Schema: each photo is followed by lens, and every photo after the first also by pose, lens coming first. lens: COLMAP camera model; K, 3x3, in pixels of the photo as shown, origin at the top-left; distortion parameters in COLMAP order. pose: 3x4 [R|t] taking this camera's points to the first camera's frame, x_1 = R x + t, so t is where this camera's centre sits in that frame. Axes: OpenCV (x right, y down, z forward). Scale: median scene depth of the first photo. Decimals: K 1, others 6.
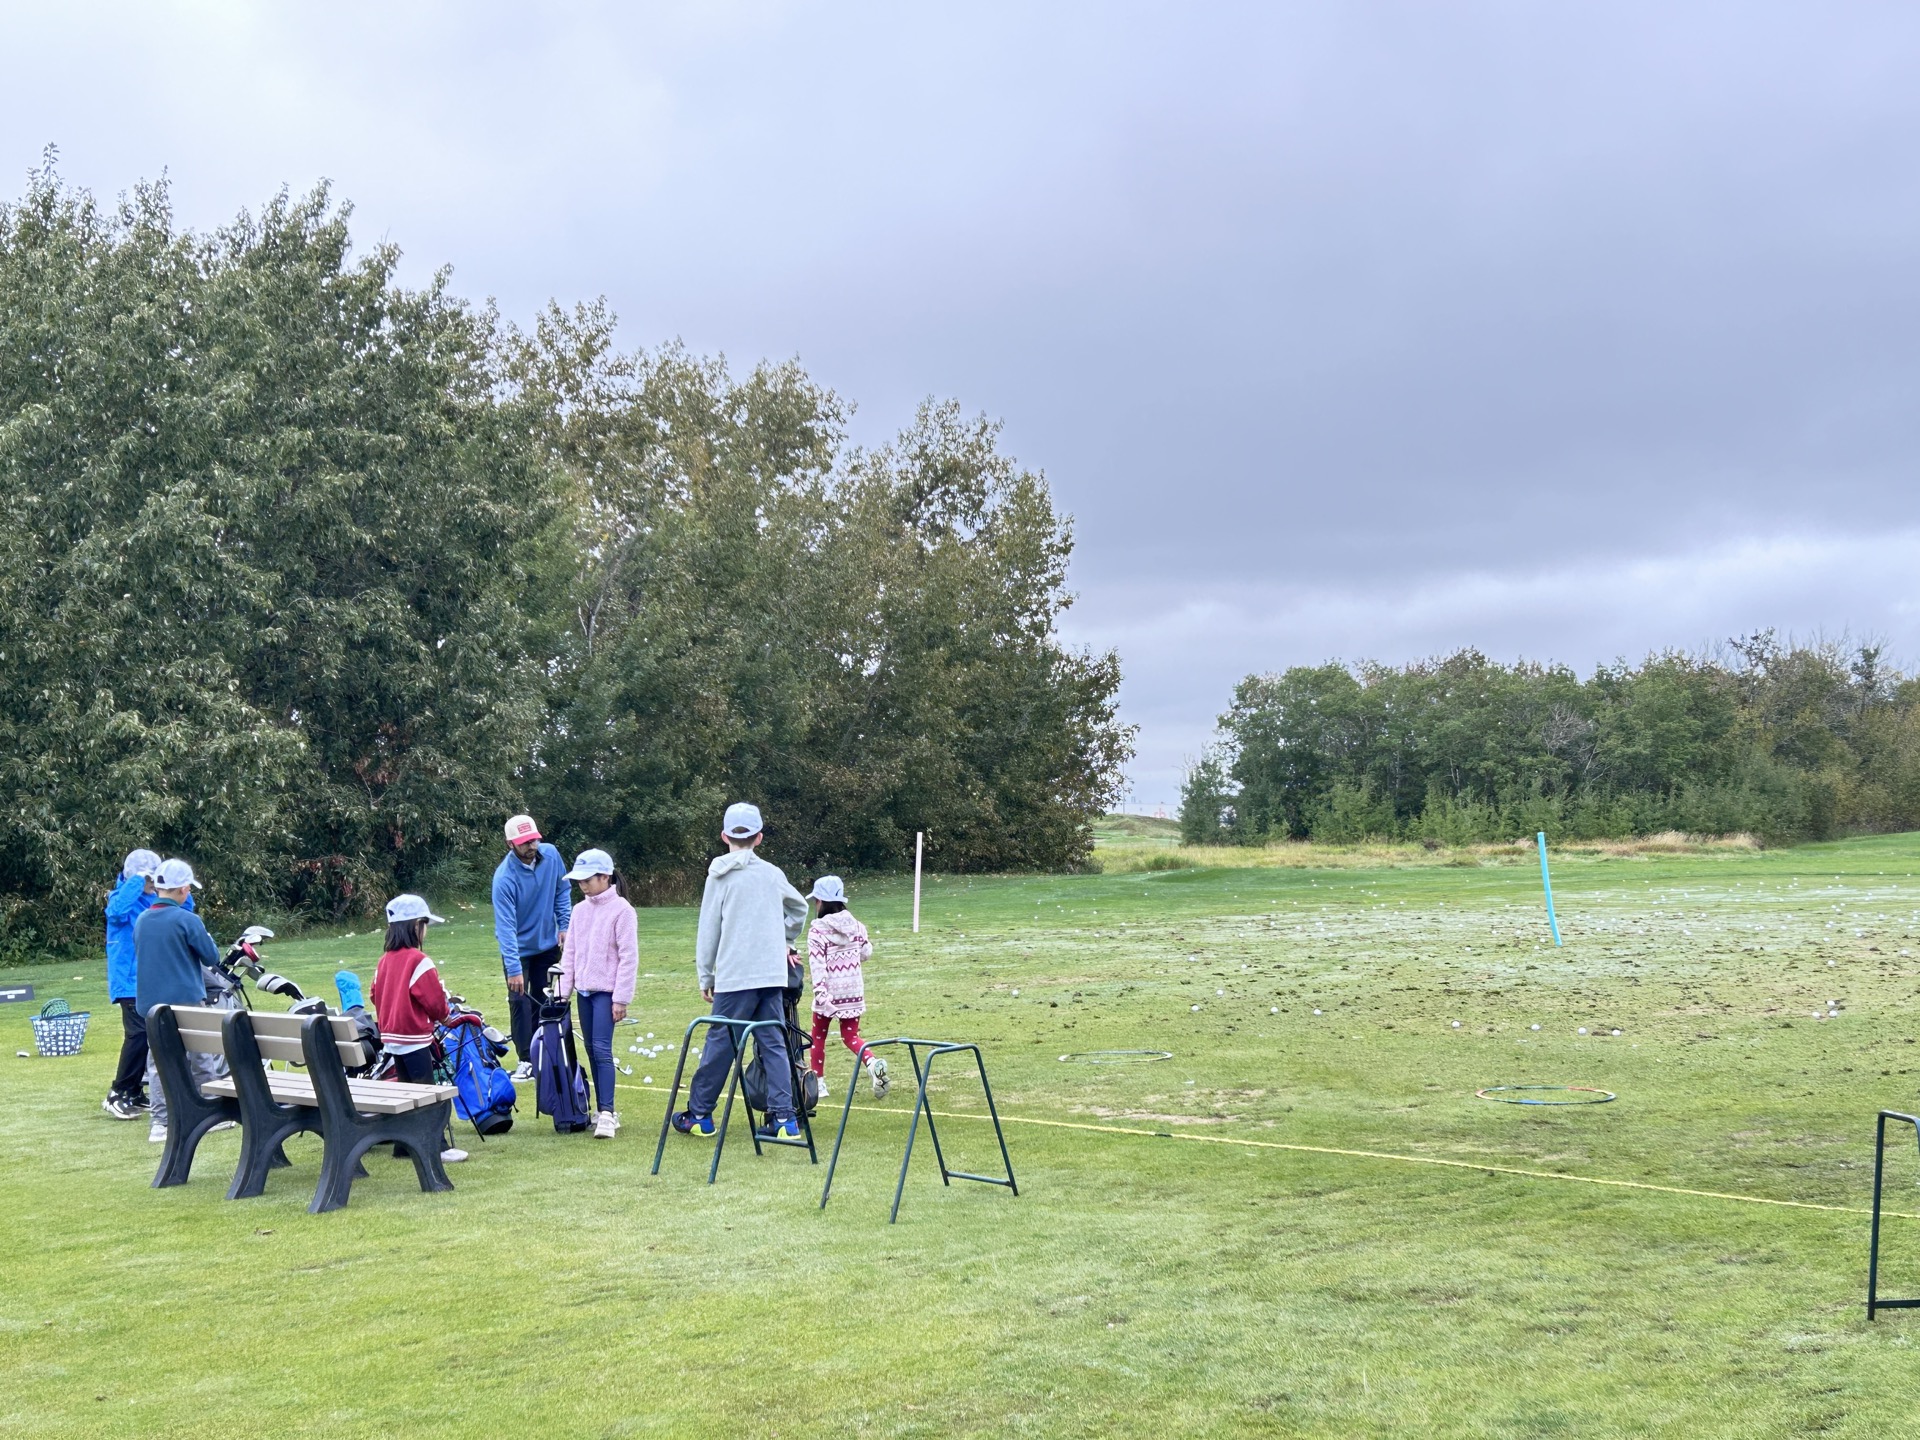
lens RADIAL K [[2377.6, 0, 969.7], [0, 2377.6, 722.9], [0, 0, 1]] dist [0.251199, -0.935530]
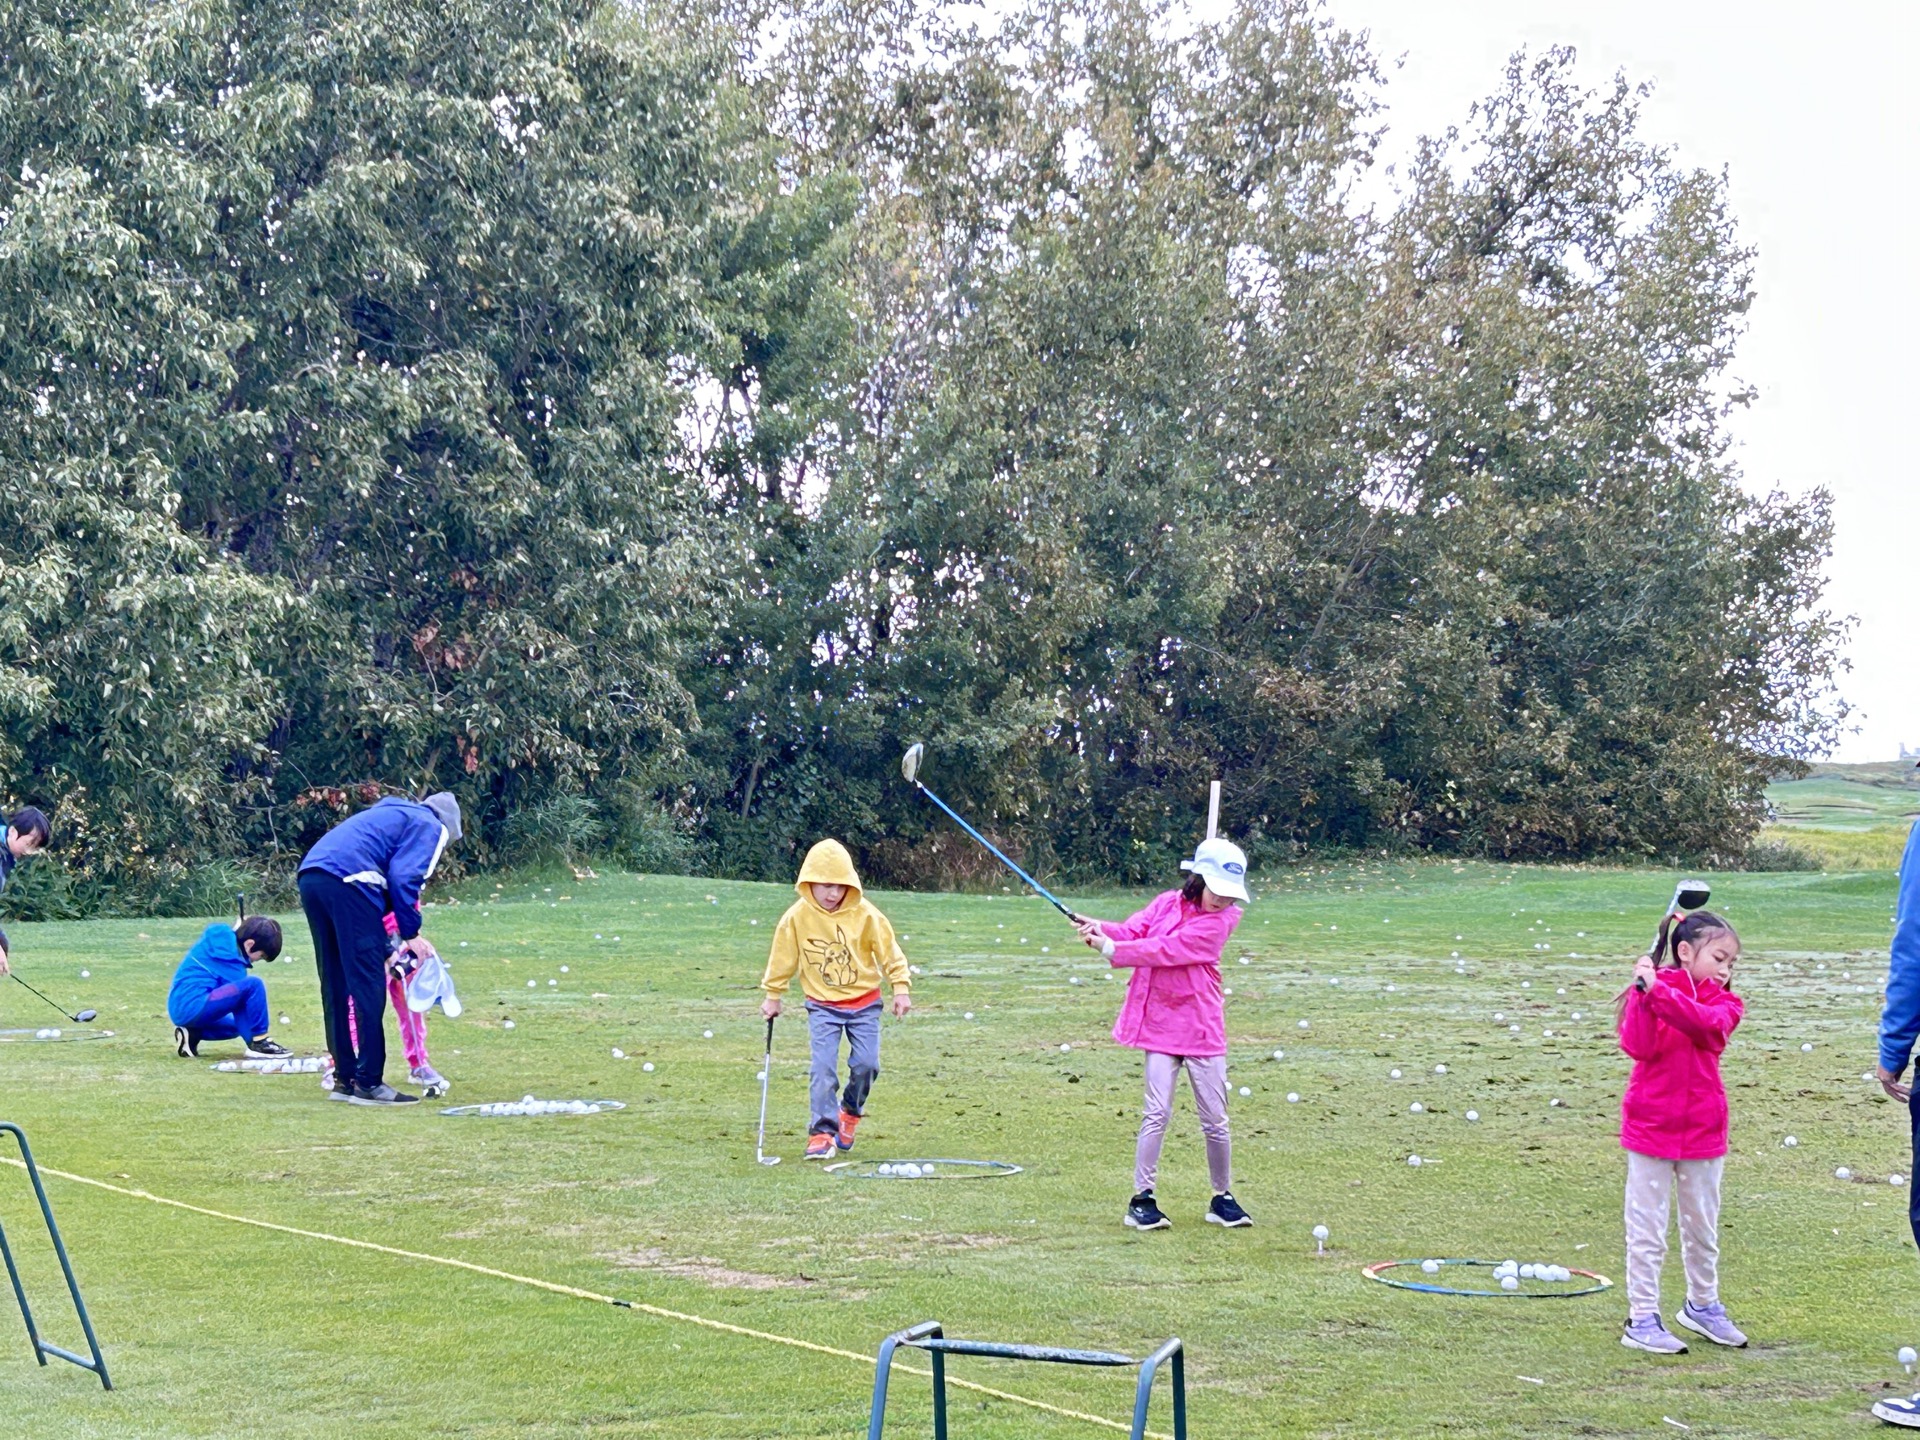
lens RADIAL K [[3971.7, 0, 967.1], [0, 3971.7, 730.9], [0, 0, 1]] dist [0.270806, -0.992480]
pose [[0.976260, 0.036314, -0.213537, 0.068794], [-0.029215, 0.998914, 0.036308, -0.000019], [0.214623, -0.029207, 0.976260, 0.018526]]
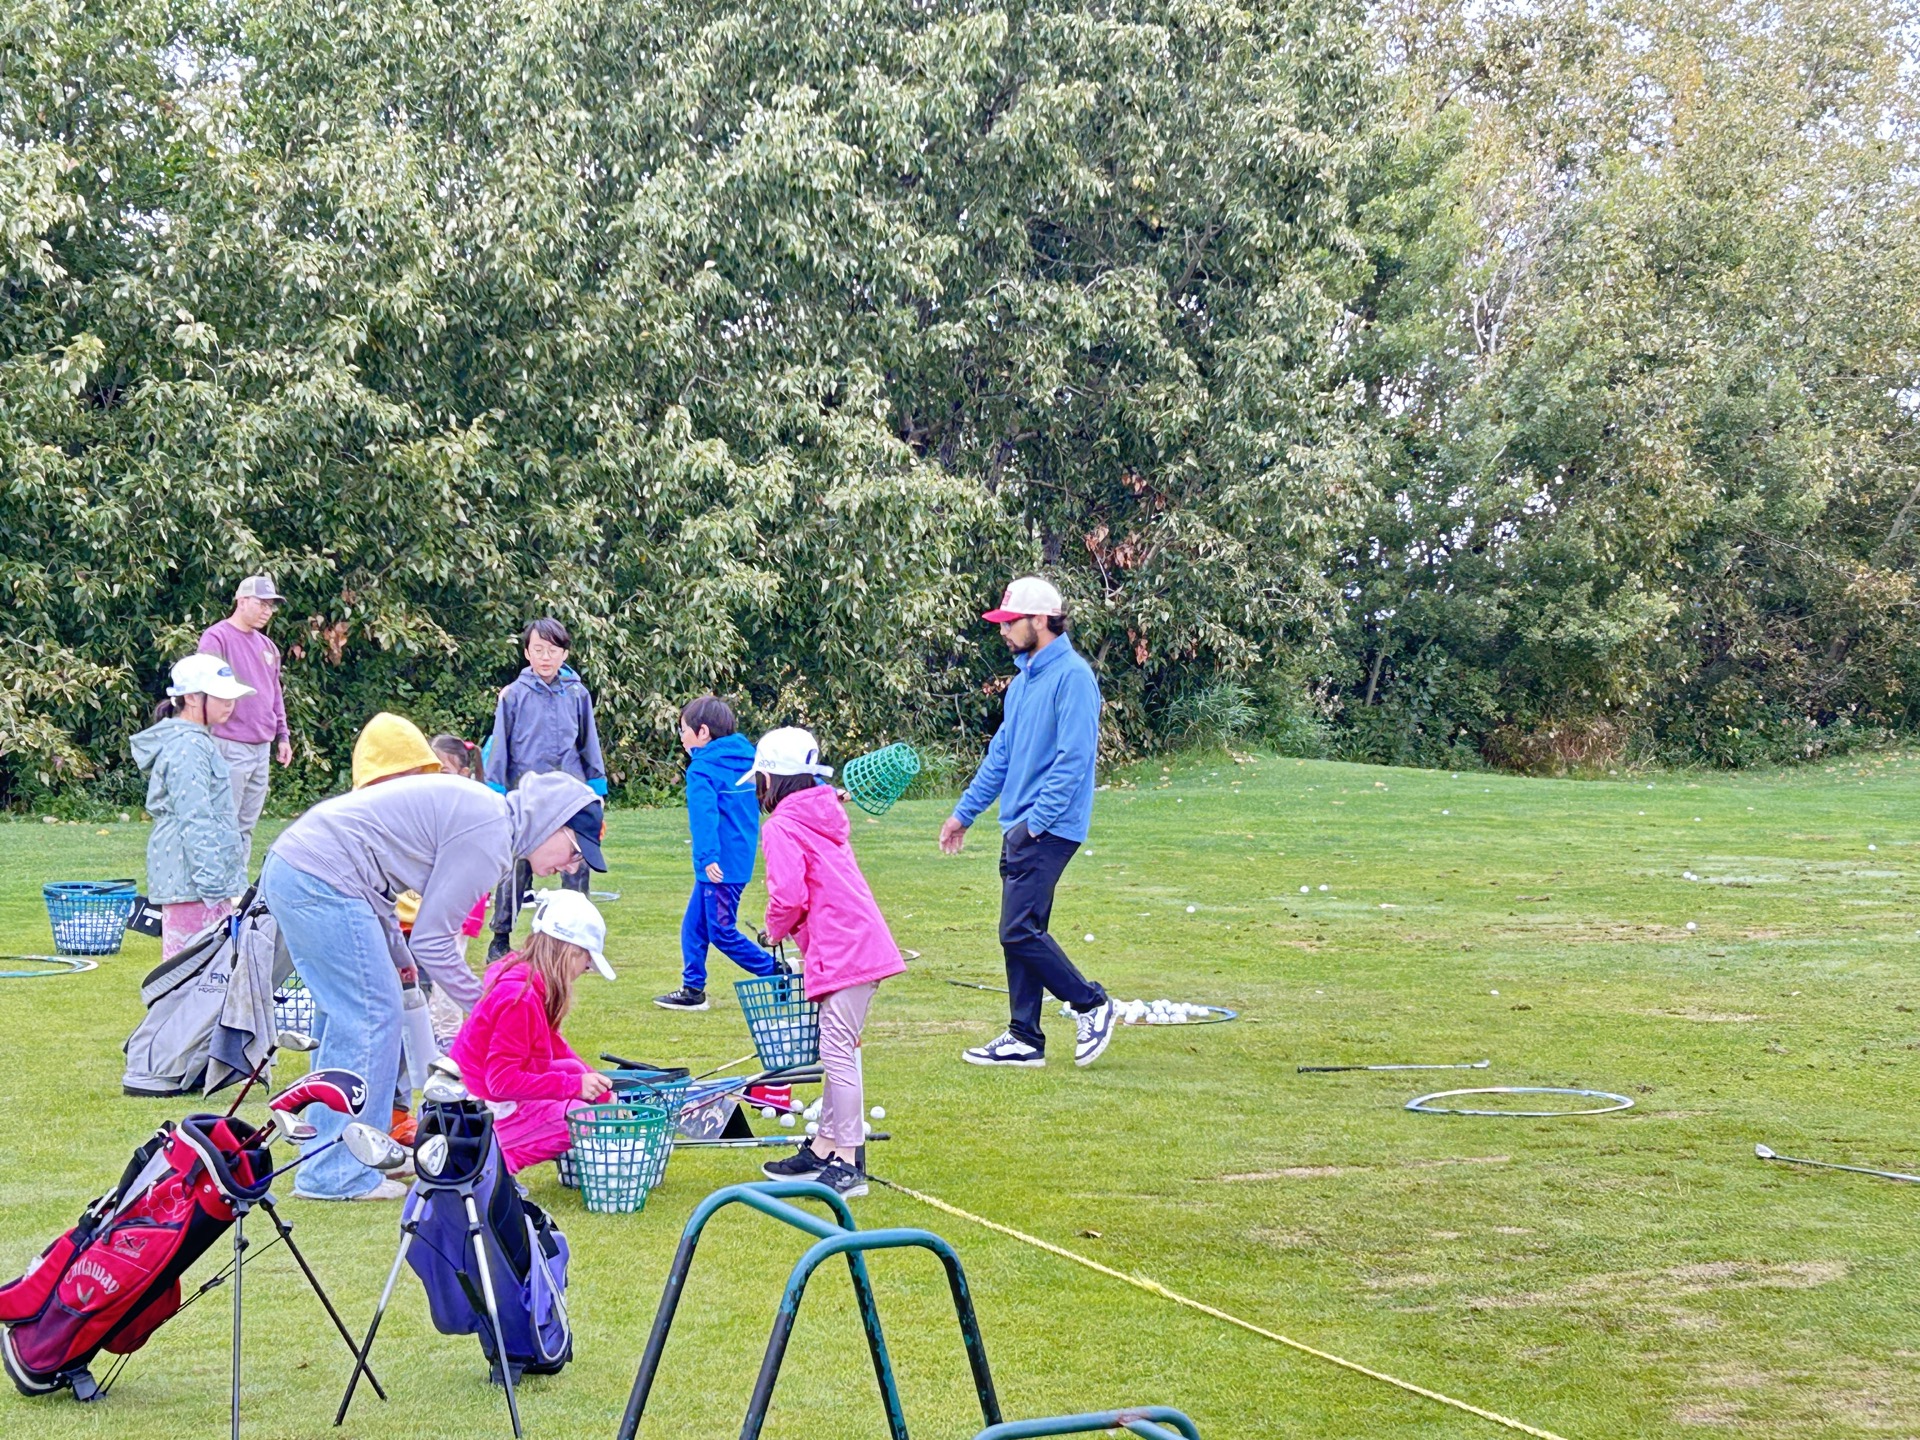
lens RADIAL K [[3176.9, 0, 953.0], [0, 3176.9, 689.1], [0, 0, 1]] dist [0.299621, -1.431747]
pose [[0.936175, 0.044750, -0.348673, 0.012422], [-0.025187, 0.997854, 0.060442, 0.004674], [0.350630, -0.047802, 0.935293, 0.107786]]
